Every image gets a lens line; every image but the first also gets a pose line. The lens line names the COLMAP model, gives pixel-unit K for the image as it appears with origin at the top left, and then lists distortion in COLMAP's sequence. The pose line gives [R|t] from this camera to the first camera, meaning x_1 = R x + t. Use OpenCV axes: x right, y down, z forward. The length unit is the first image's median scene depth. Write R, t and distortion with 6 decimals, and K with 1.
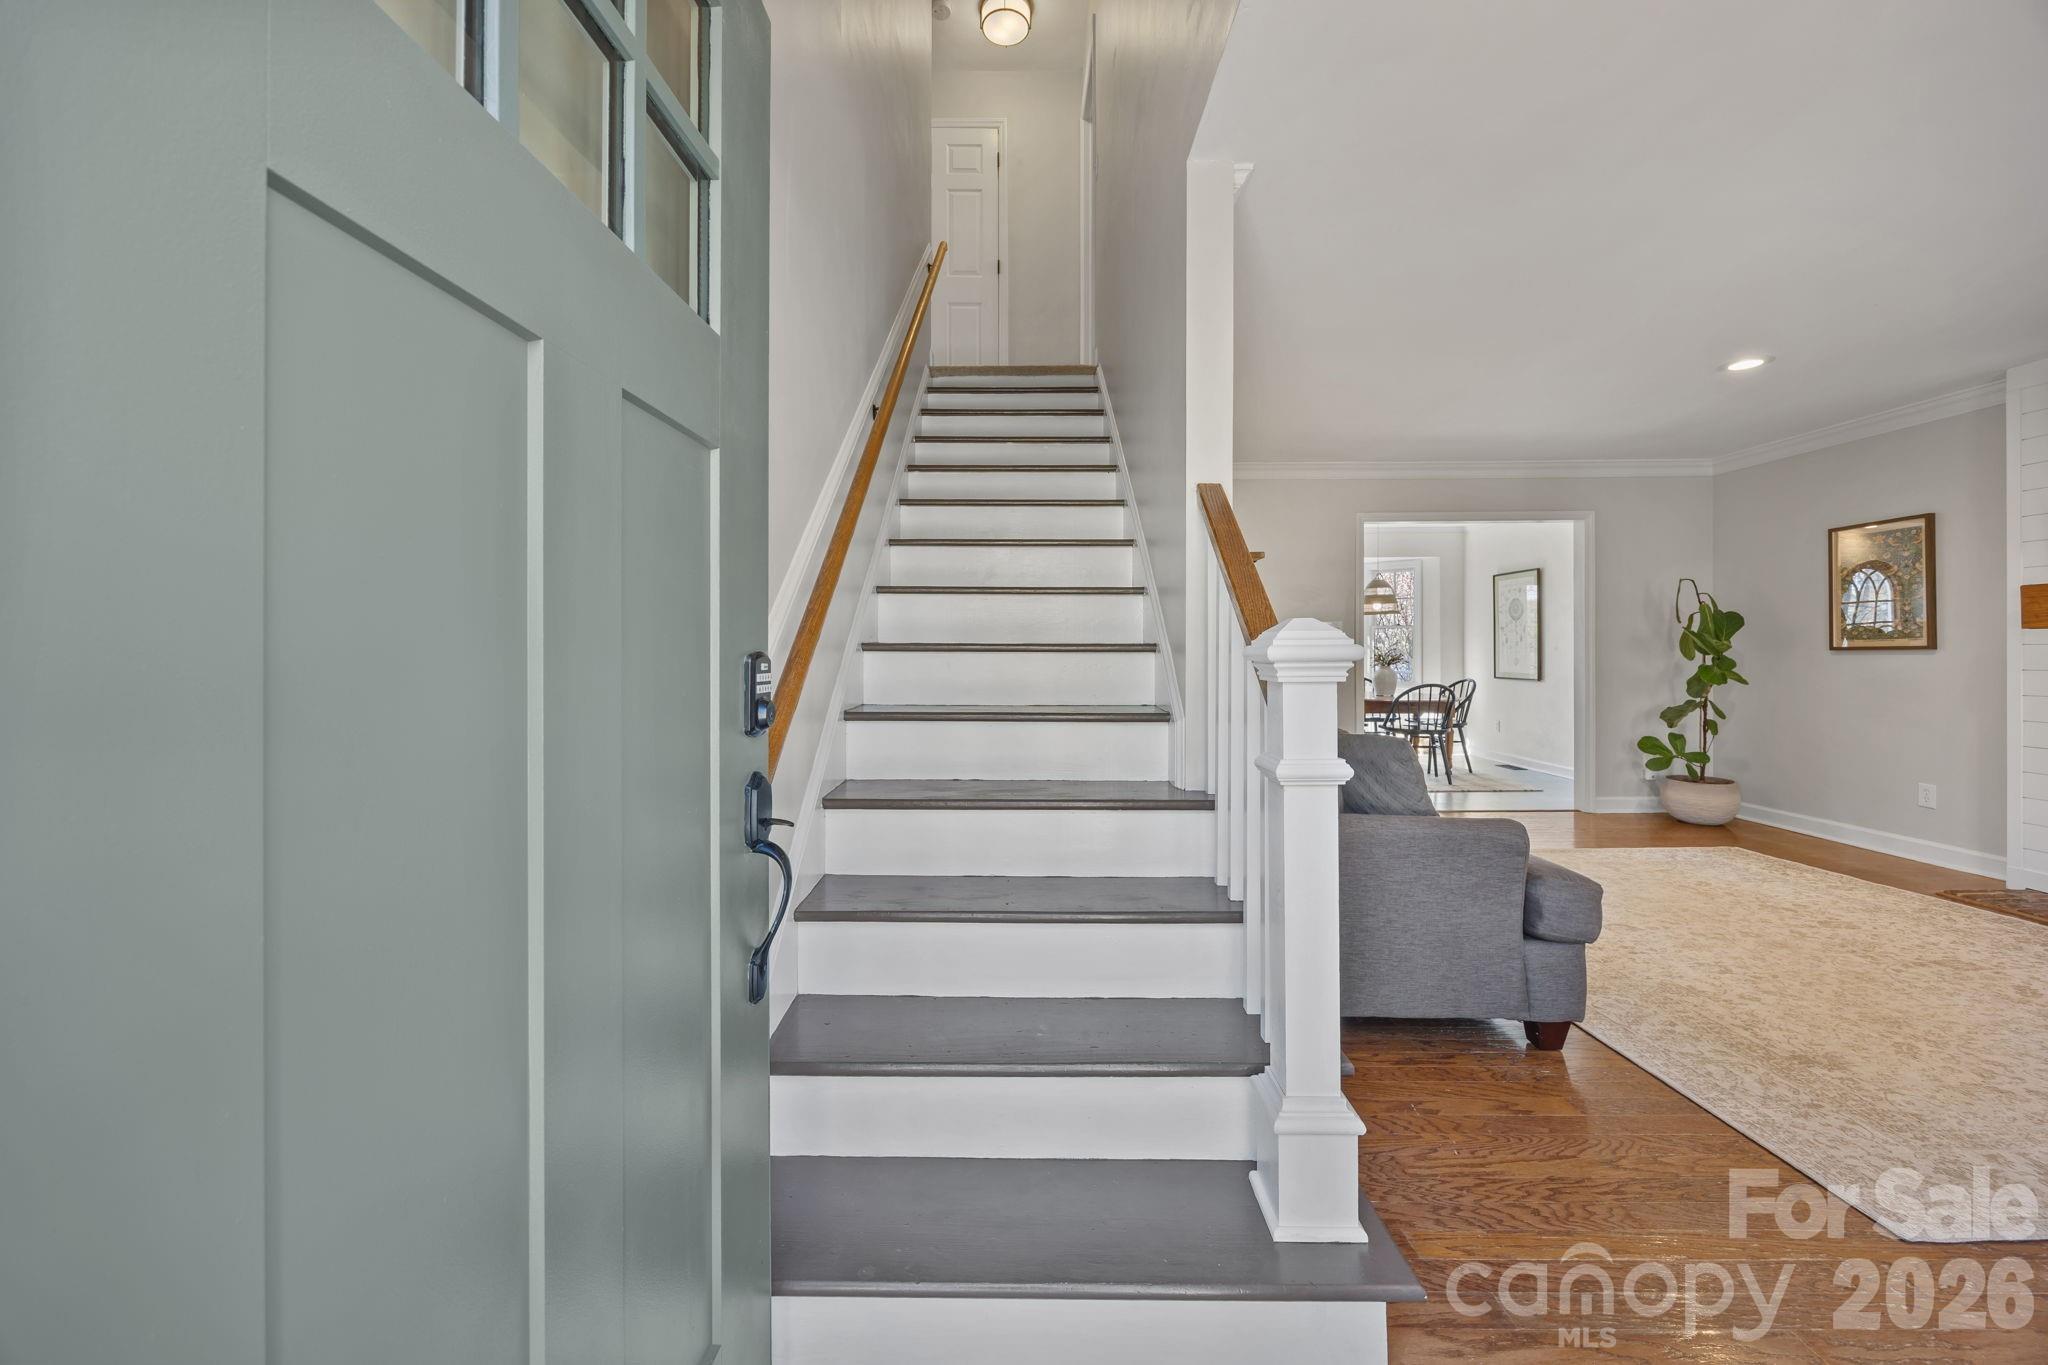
lens RADIAL K [[787.9, 0, 1013.2], [0, 787.9, 655.1], [0, 0, 1]] dist [-0.001350, -0.000172]
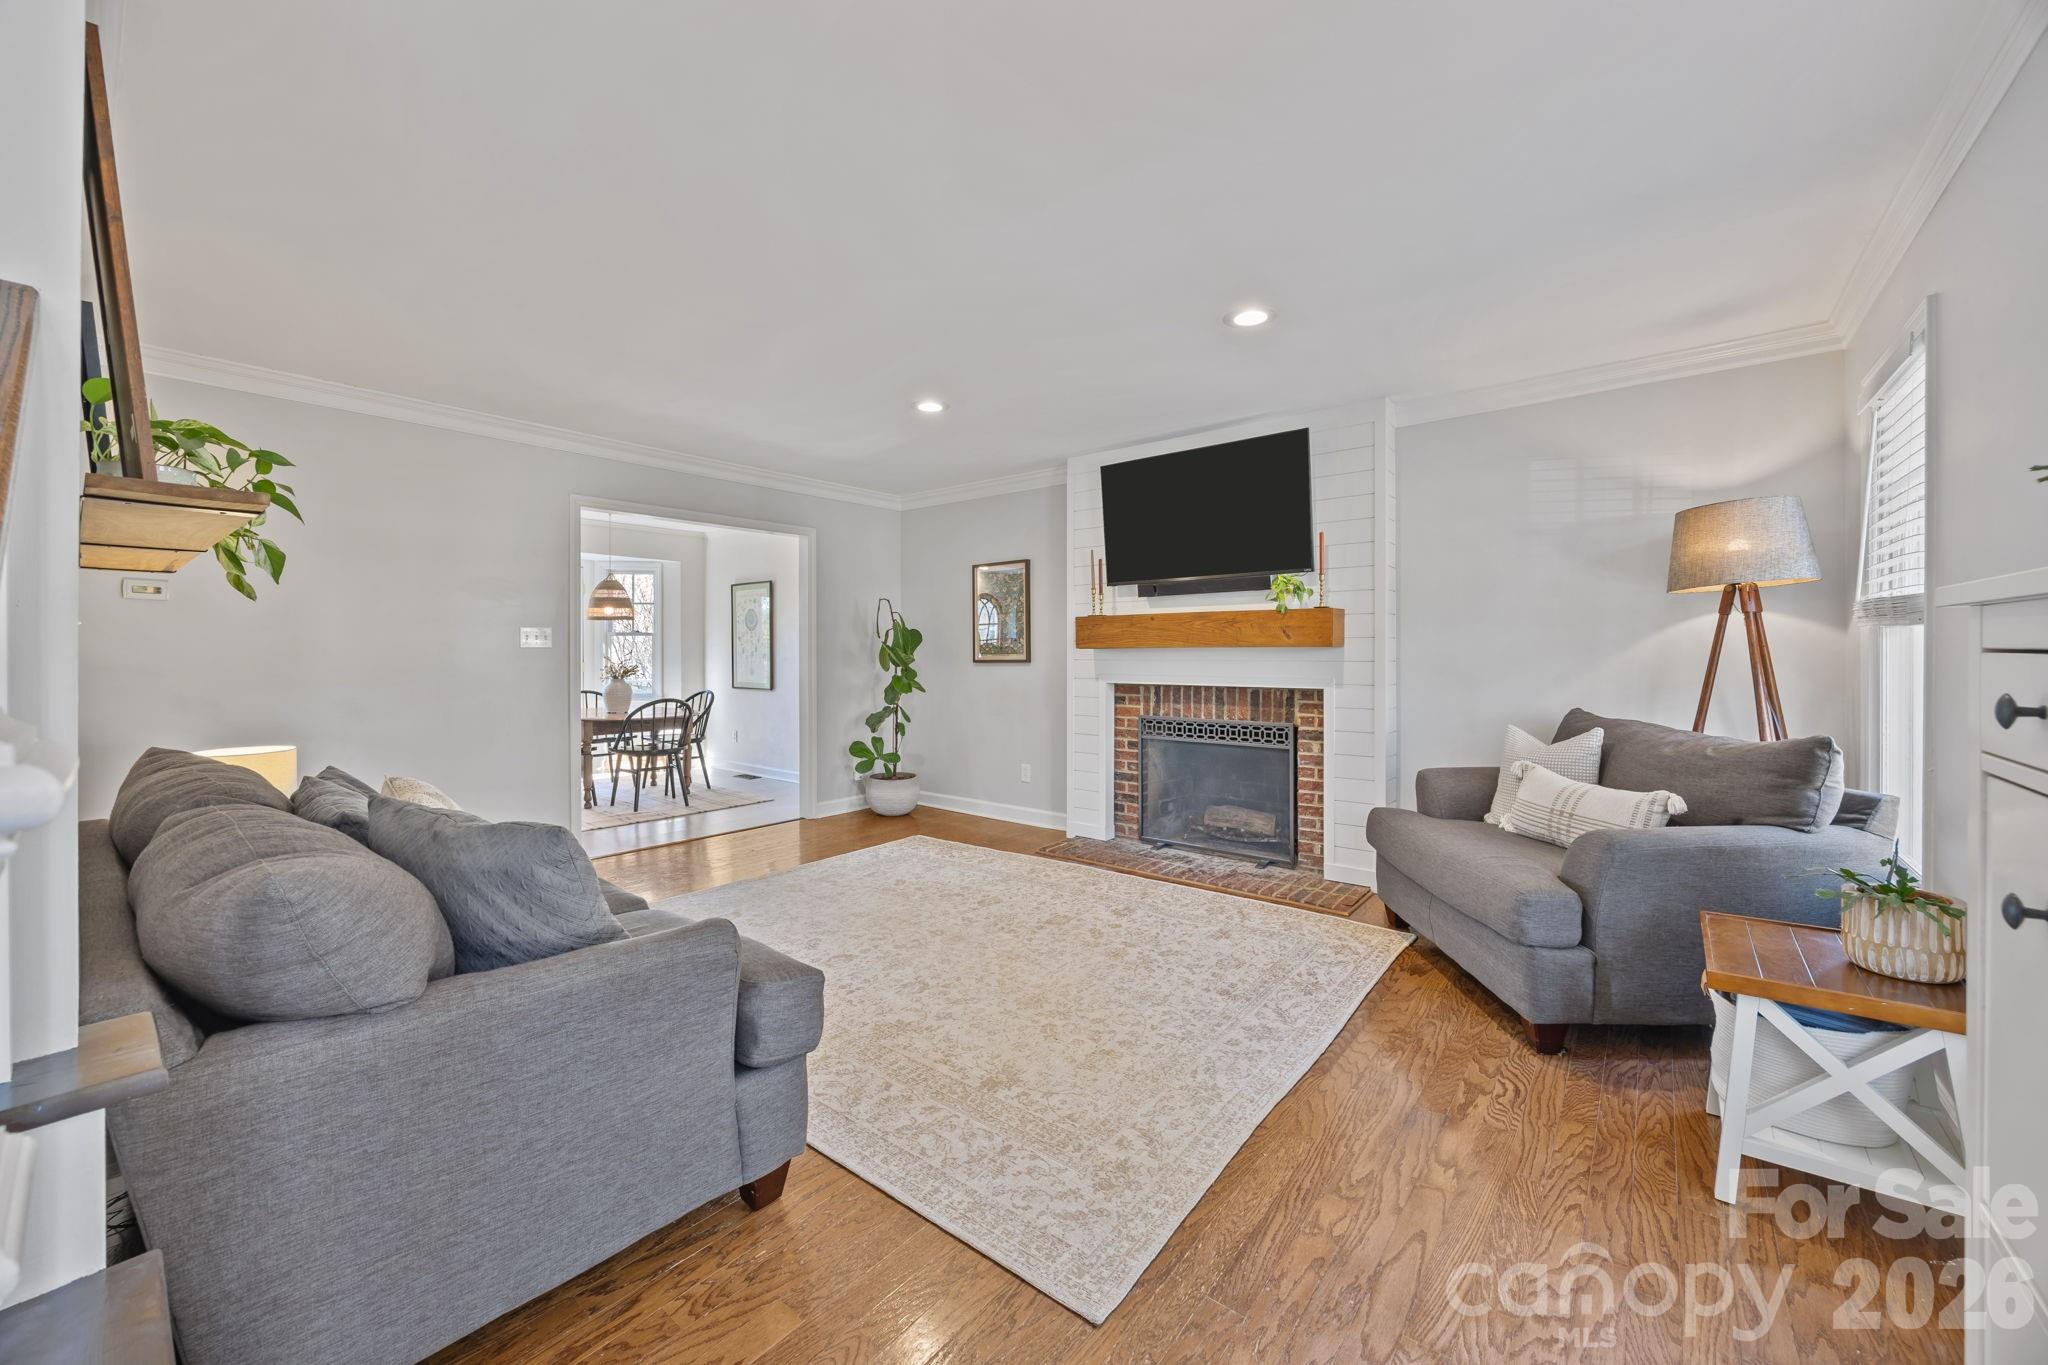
lens RADIAL K [[787.9, 0, 1013.2], [0, 787.9, 655.1], [0, 0, 1]] dist [-0.001350, -0.000172]
pose [[0.636233, 0.002553, 0.771493, 0.106330], [0.001813, 0.999987, -0.004804, -0.011000], [-0.771495, 0.004456, 0.636220, 0.143761]]
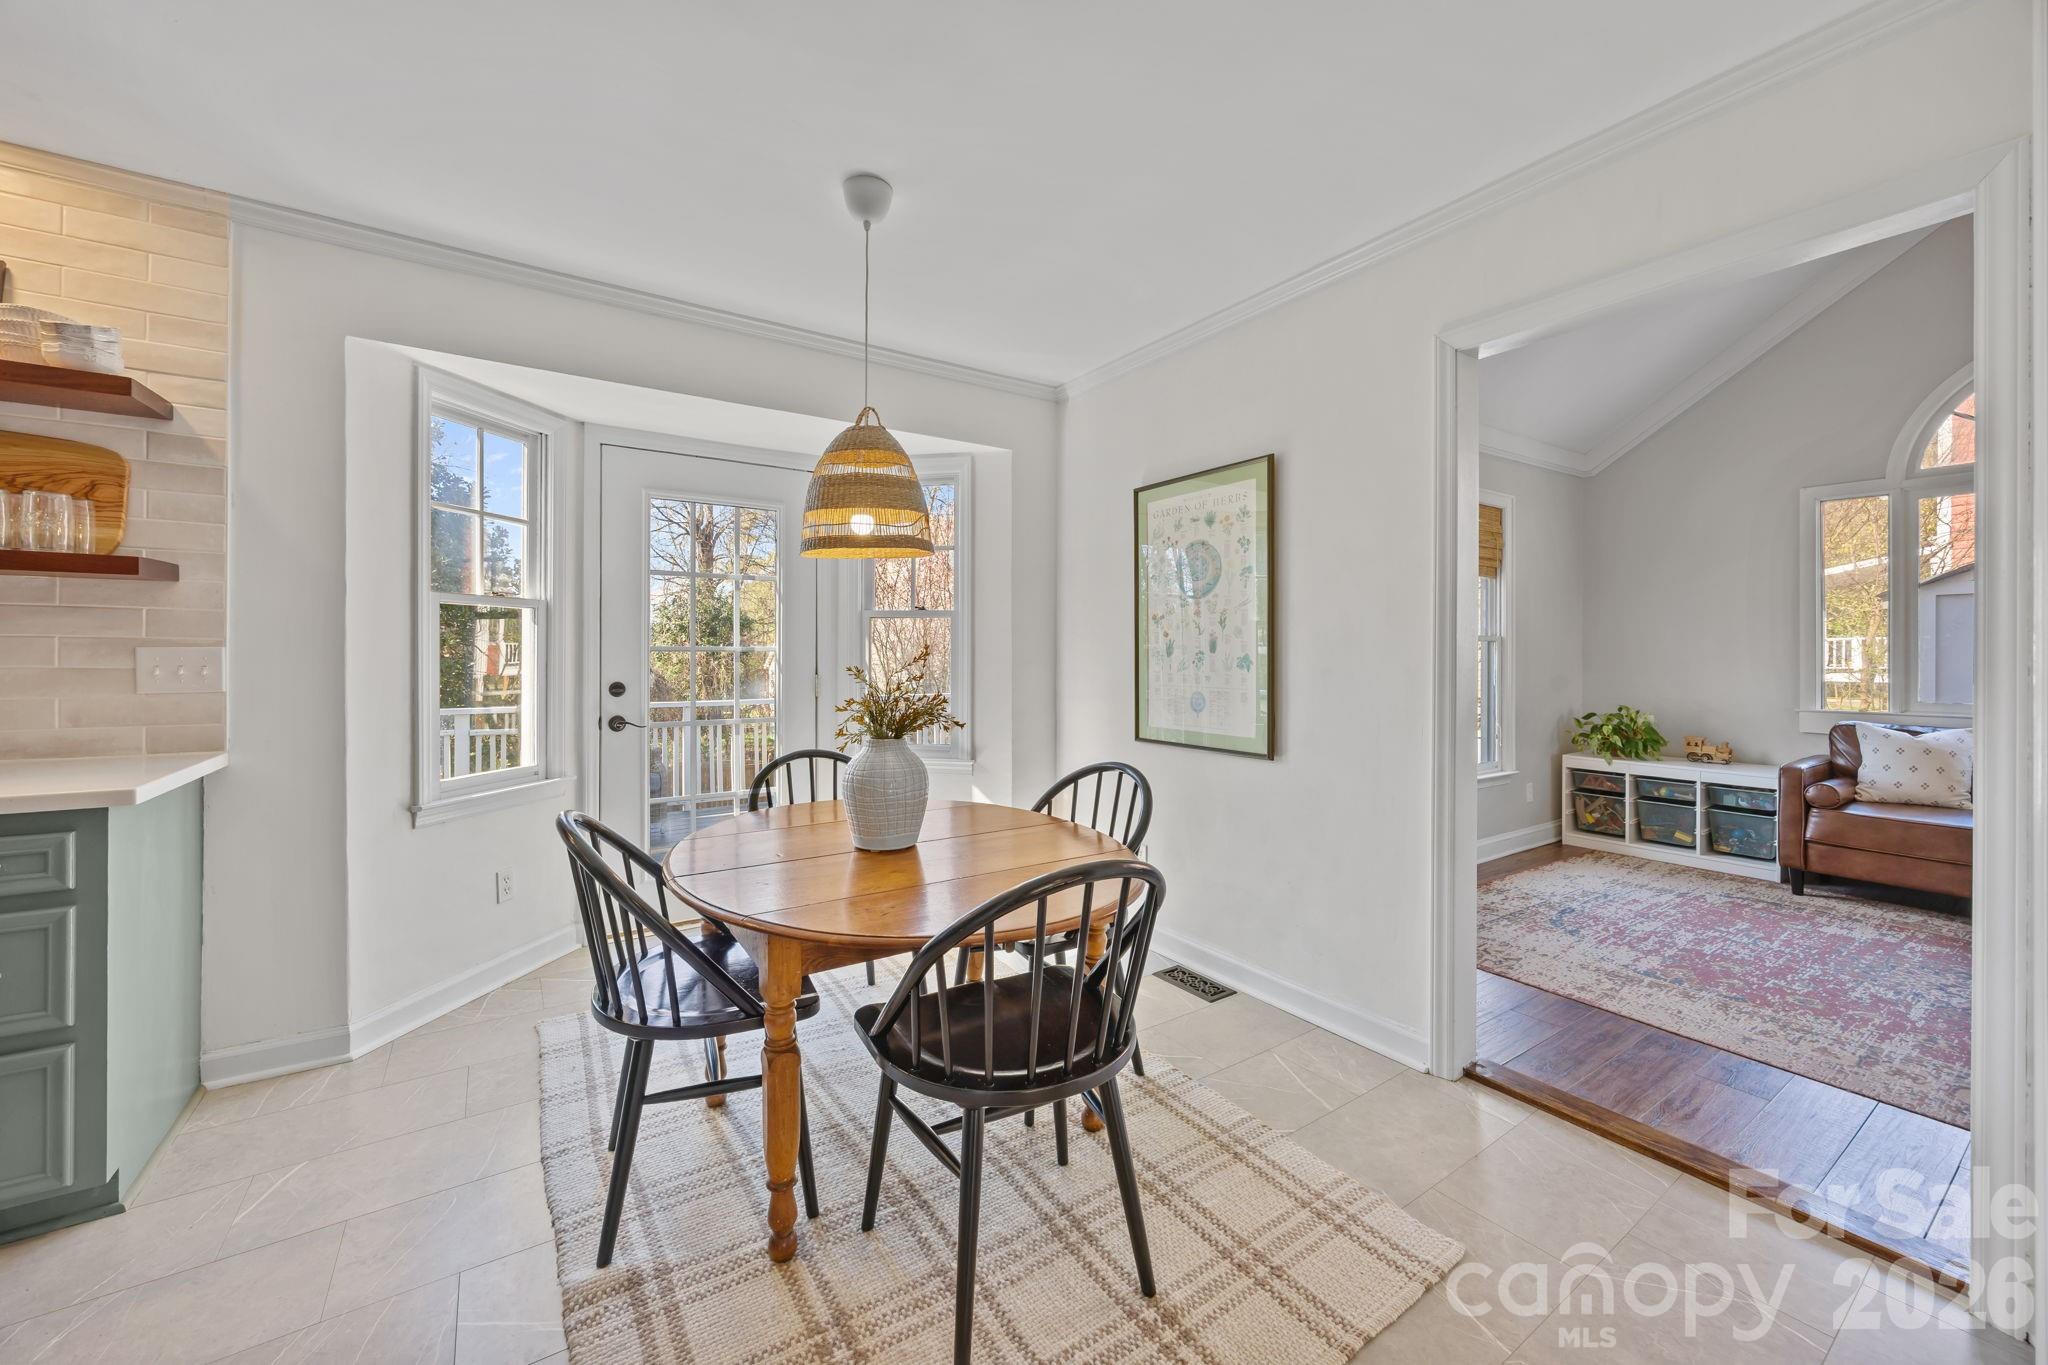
lens RADIAL K [[787.9, 0, 1013.2], [0, 787.9, 655.1], [0, 0, 1]] dist [-0.001350, -0.000172]
pose [[0.834343, 0.002440, 0.551241, 0.510377], [-0.002193, 0.999997, -0.001107, -0.022123], [-0.551242, -0.000286, 0.834345, 1.068548]]
